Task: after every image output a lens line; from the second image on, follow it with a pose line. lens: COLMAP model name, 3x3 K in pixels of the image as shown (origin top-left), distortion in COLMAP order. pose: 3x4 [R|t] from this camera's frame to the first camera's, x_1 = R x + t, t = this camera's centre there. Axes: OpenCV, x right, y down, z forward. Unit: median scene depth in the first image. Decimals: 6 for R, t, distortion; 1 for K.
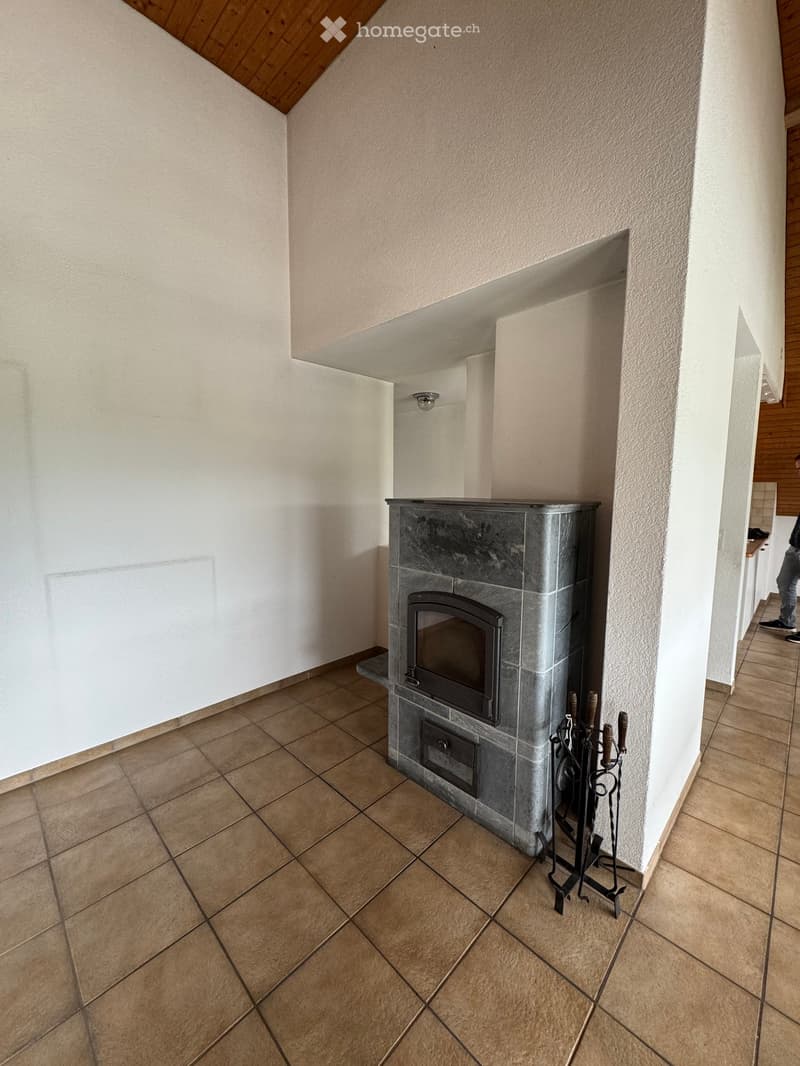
lens RADIAL K [[424.6, 0, 398.5], [0, 424.6, 532.9], [0, 0, 1]] dist [-0.001255, -0.000088]
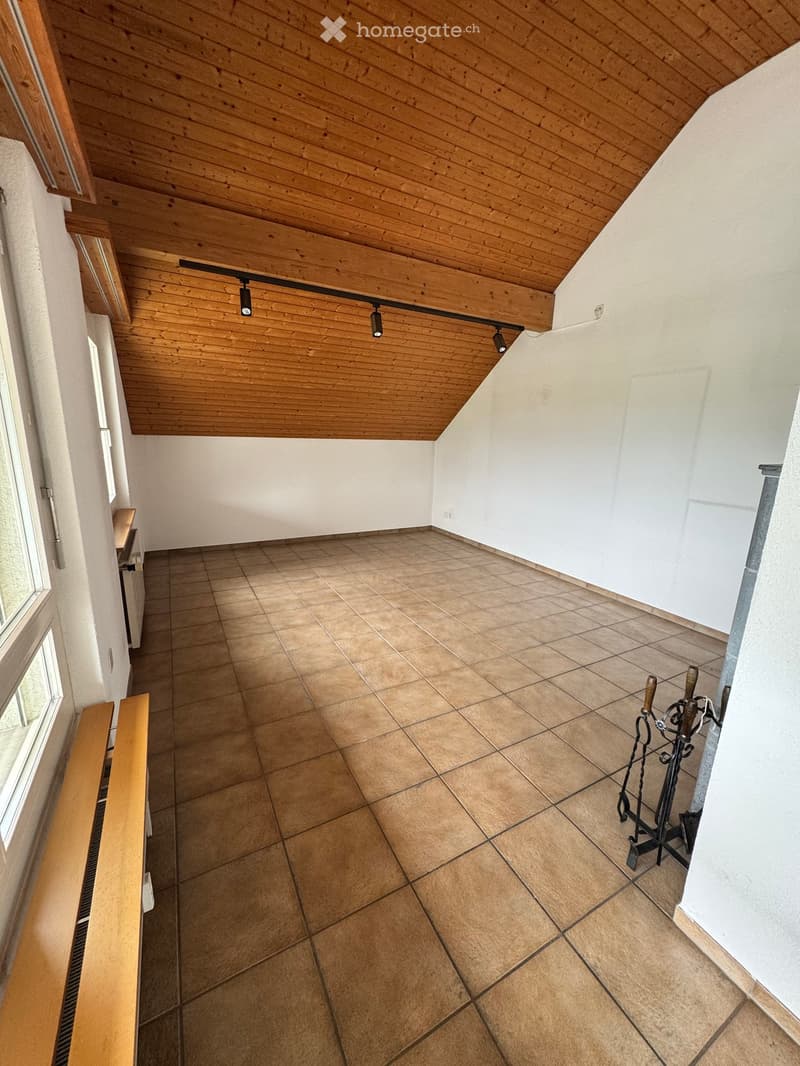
lens RADIAL K [[424.6, 0, 400.2], [0, 424.6, 533.3], [0, 0, 1]] dist [-0.001255, -0.000088]
pose [[-0.295870, 0.214332, -0.930872, 1.330229], [-0.129781, 0.956447, 0.261471, -0.075146], [0.946371, 0.198171, -0.255168, 0.510255]]
